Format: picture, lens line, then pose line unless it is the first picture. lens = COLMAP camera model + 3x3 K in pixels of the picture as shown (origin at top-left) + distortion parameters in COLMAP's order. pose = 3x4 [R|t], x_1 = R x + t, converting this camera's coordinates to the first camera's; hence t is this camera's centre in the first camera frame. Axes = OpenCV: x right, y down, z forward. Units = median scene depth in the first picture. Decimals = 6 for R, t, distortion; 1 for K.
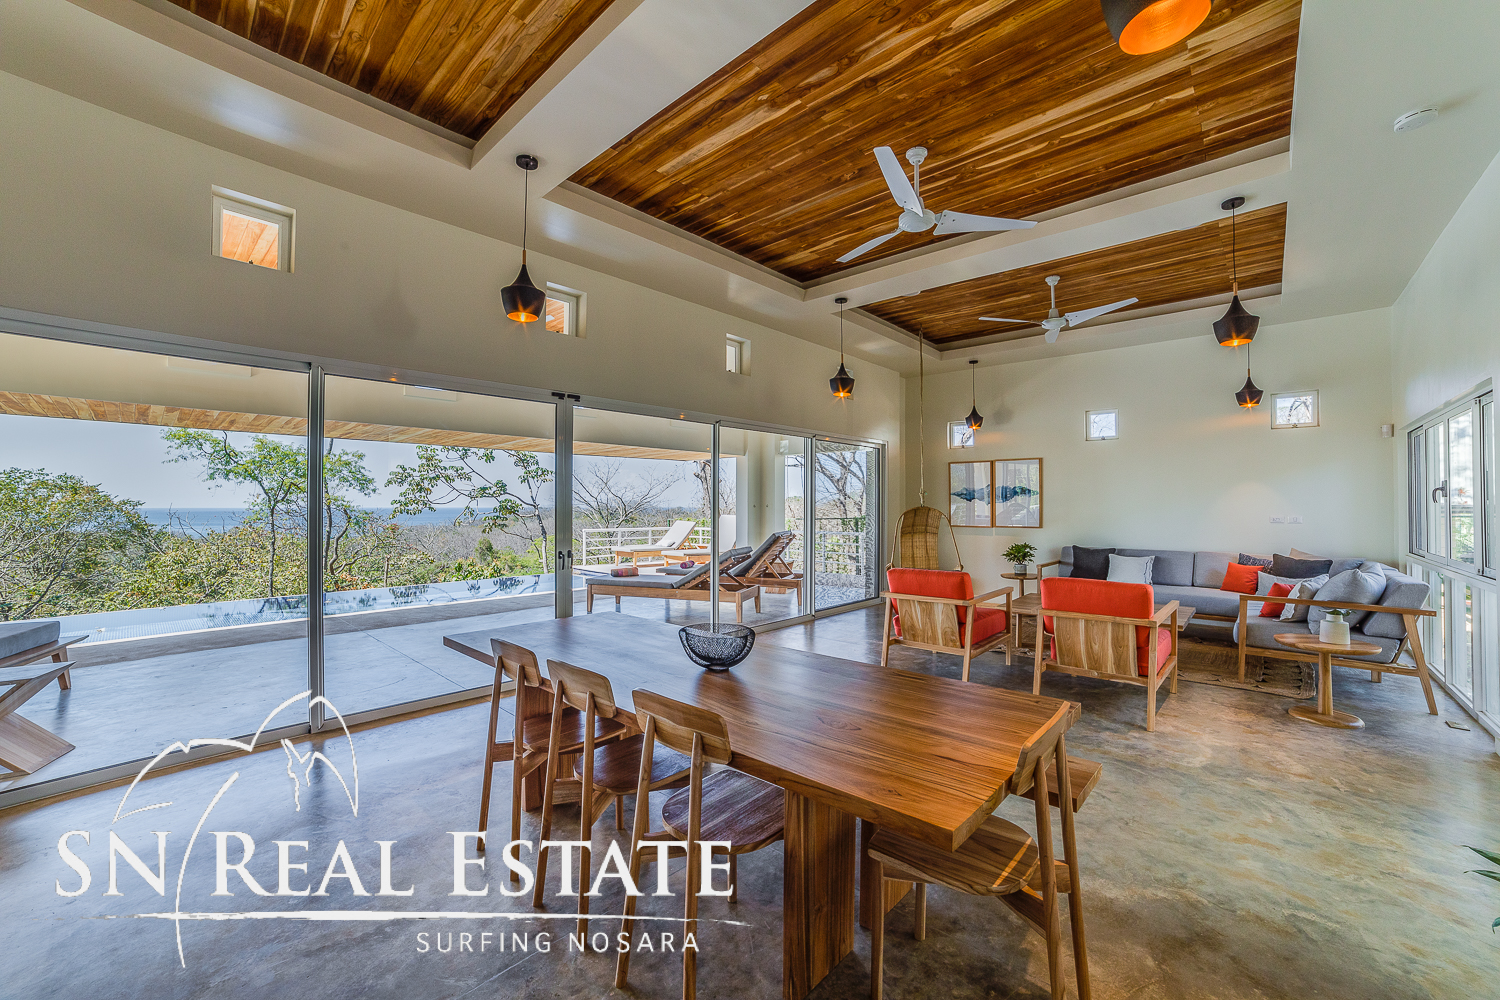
lens RADIAL K [[594.5, 0, 748.5], [0, 594.5, 503.6], [0, 0, 1]] dist [-0.075394, 0.025247]
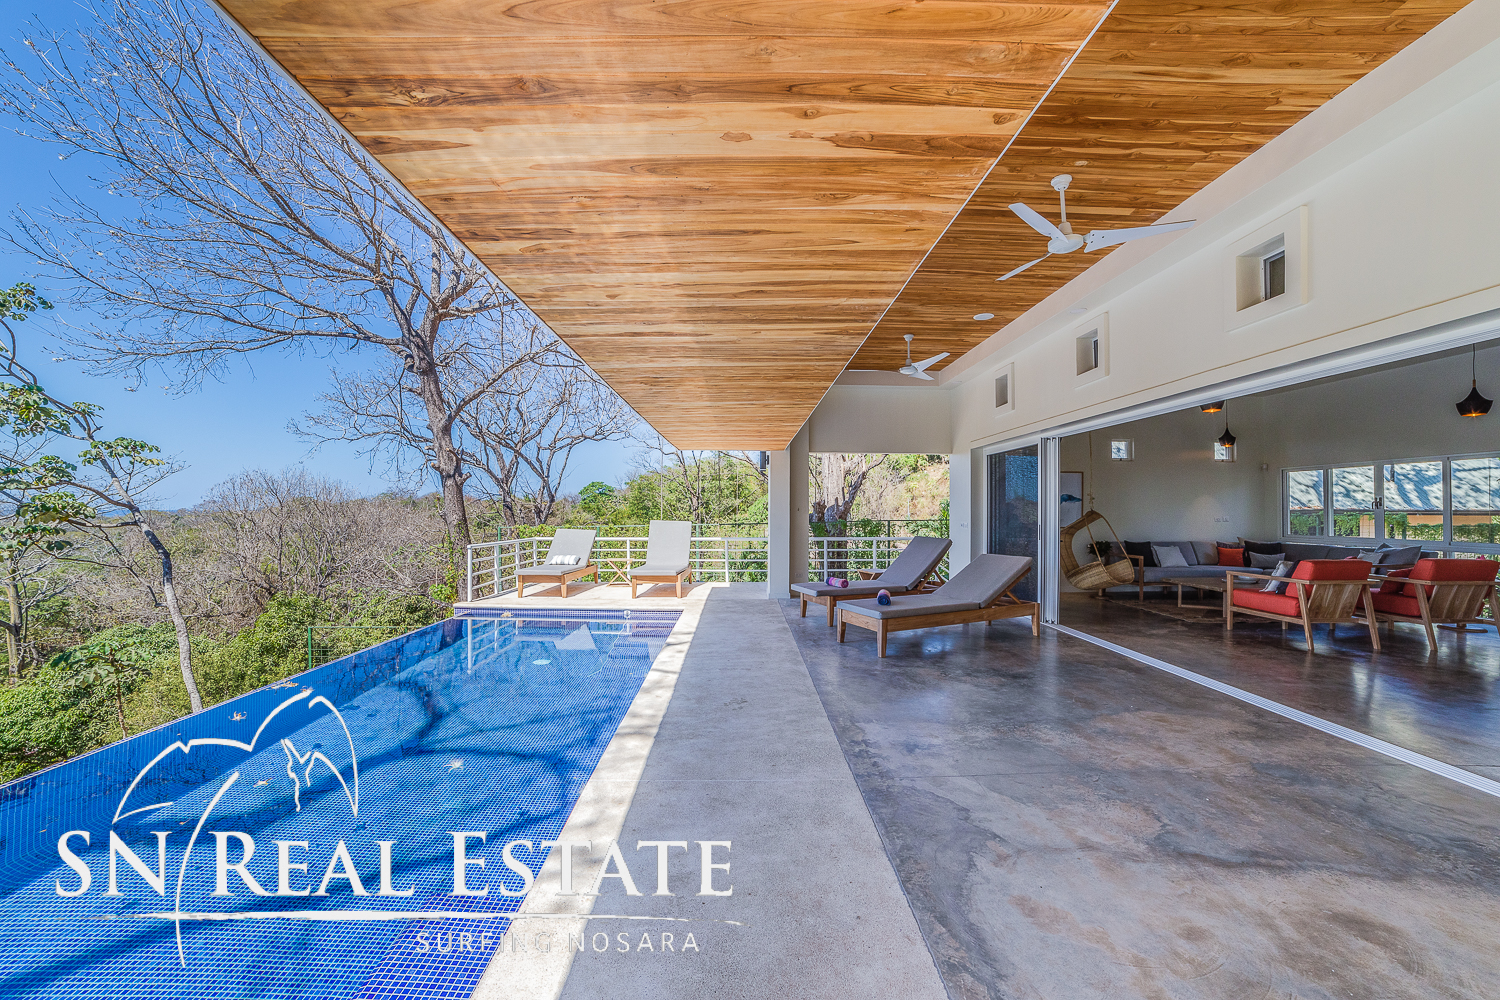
lens RADIAL K [[594.5, 0, 752.7], [0, 594.5, 503.6], [0, 0, 1]] dist [-0.075394, 0.025247]
pose [[0.720724, 0.010620, 0.693140, -1.232969], [-0.005711, 0.999940, -0.009382, 0.009306], [-0.693198, 0.002804, 0.720742, 0.853582]]
